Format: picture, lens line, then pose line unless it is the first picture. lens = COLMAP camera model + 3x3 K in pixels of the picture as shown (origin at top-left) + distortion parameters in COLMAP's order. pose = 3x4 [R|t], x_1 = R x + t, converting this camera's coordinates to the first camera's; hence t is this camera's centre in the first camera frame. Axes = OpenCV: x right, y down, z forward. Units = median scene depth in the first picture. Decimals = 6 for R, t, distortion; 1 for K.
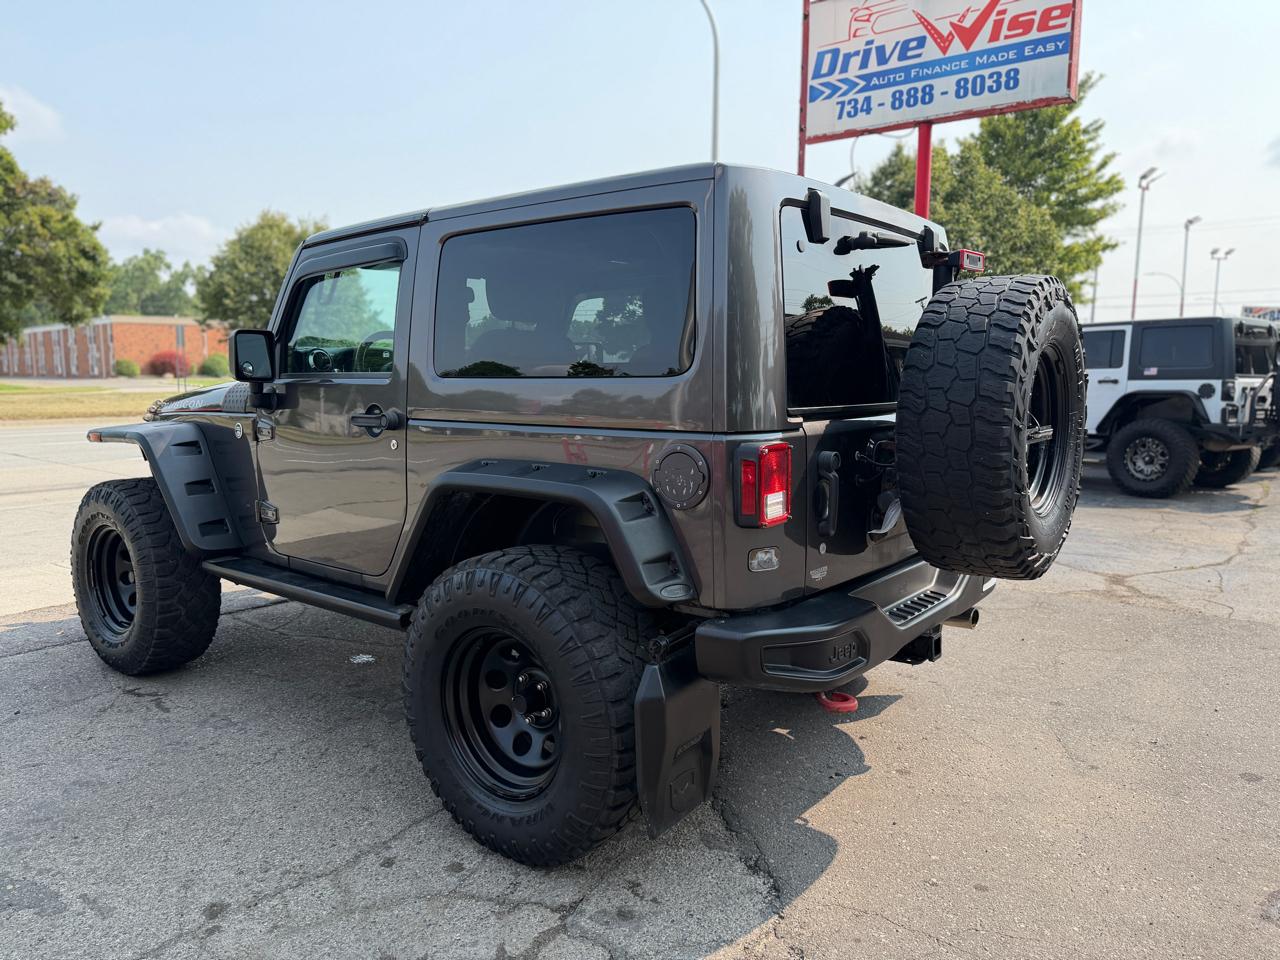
lens RADIAL K [[910.0, 0, 645.5], [0, 910.0, 480.5], [0, 0, 1]] dist [-0.001924, -0.001859]
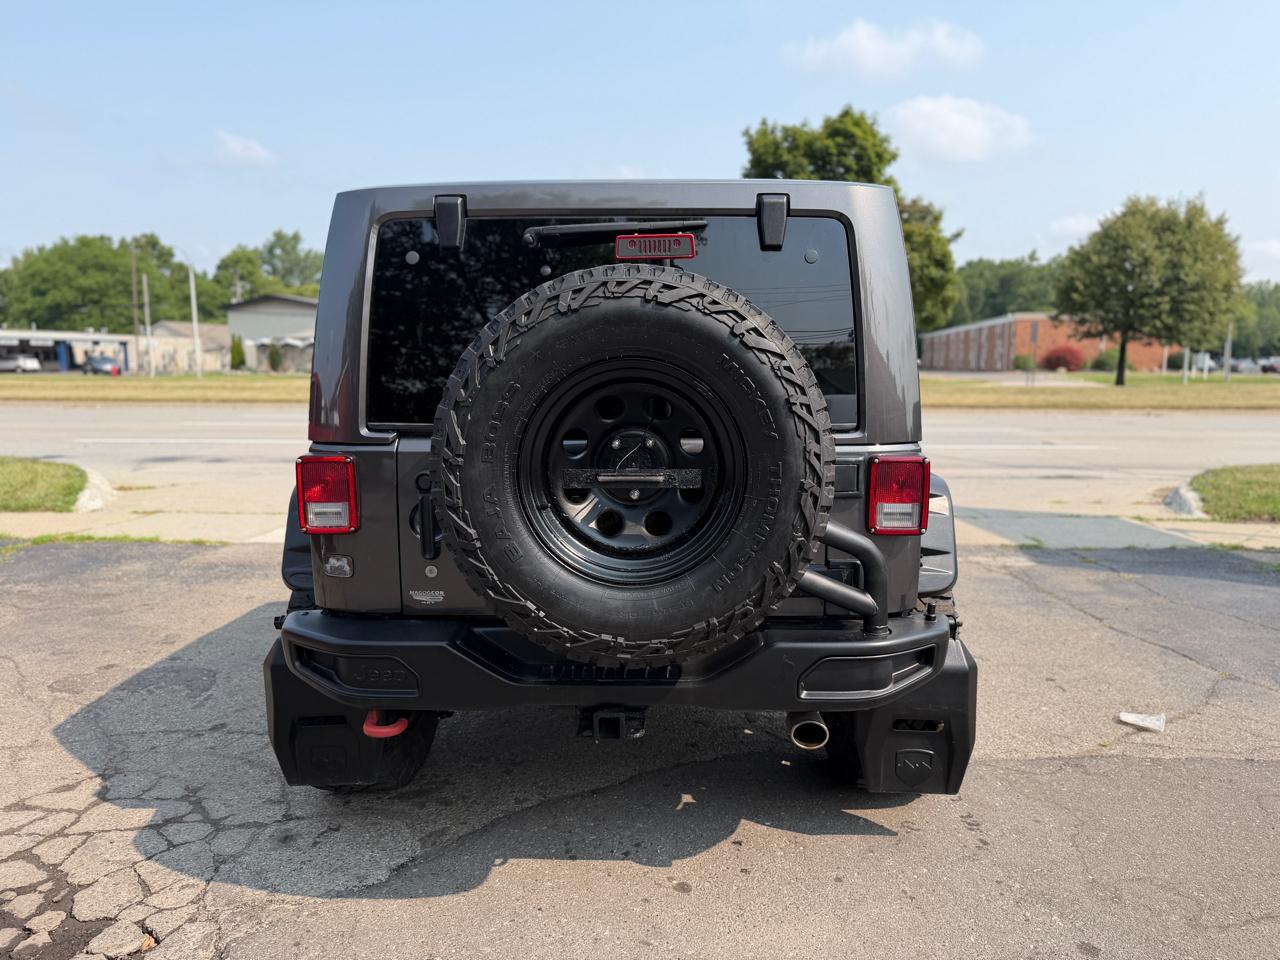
lens RADIAL K [[906.4, 0, 640.0], [0, 906.4, 480.0], [0, 0, 1]] dist [-0.002493, 0.001641]
pose [[0.588561, 0.101334, -0.802077, 0.070429], [-0.095882, 0.993861, 0.055207, -0.006224], [0.802747, 0.044412, 0.594663, 0.039245]]
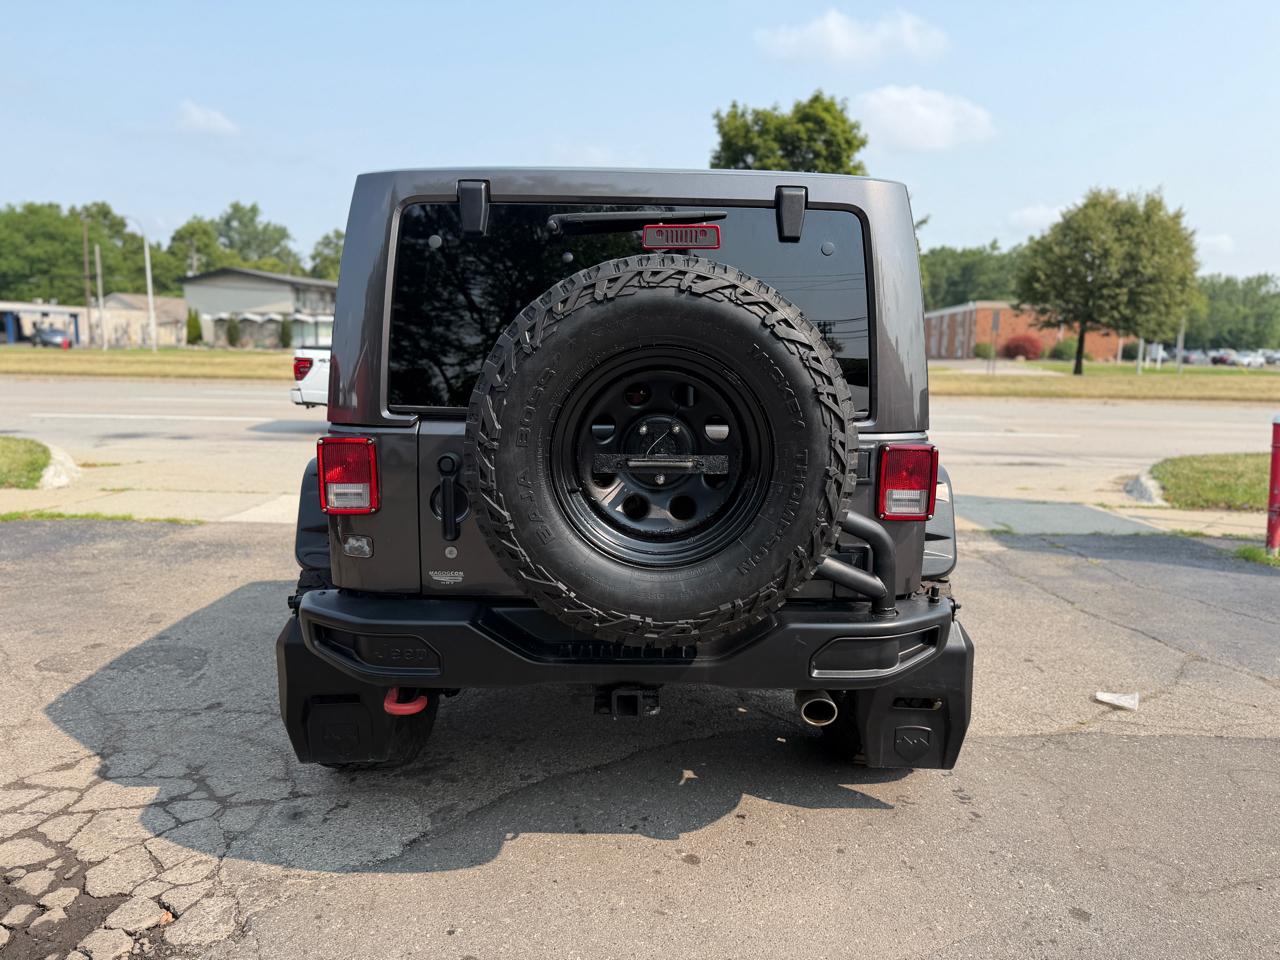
lens RADIAL K [[904.8, 0, 640.9], [0, 904.8, 481.7], [0, 0, 1]] dist [0.005101, -0.005703]
pose [[0.620673, 0.124986, -0.774044, 0.069187], [-0.109280, 0.991367, 0.072451, -0.006085], [0.776417, 0.039619, 0.628973, 0.035397]]
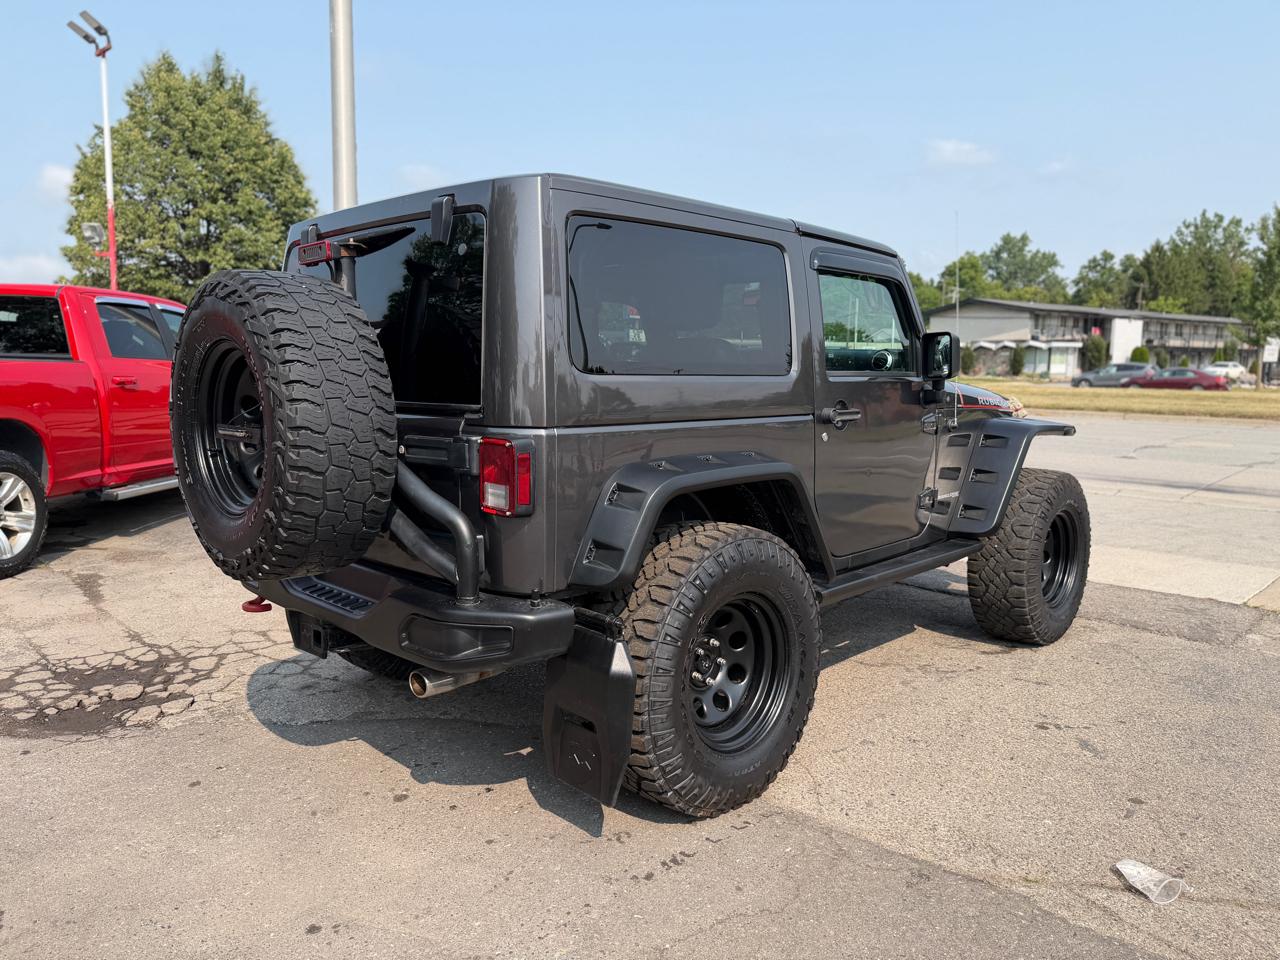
lens RADIAL K [[910.0, 0, 645.5], [0, 910.0, 480.5], [0, 0, 1]] dist [-0.001924, -0.001859]
pose [[-0.130075, 0.122153, -0.983951, 0.091574], [-0.126384, 0.982244, 0.138648, -0.012813], [0.983416, 0.142390, -0.112327, 0.106469]]
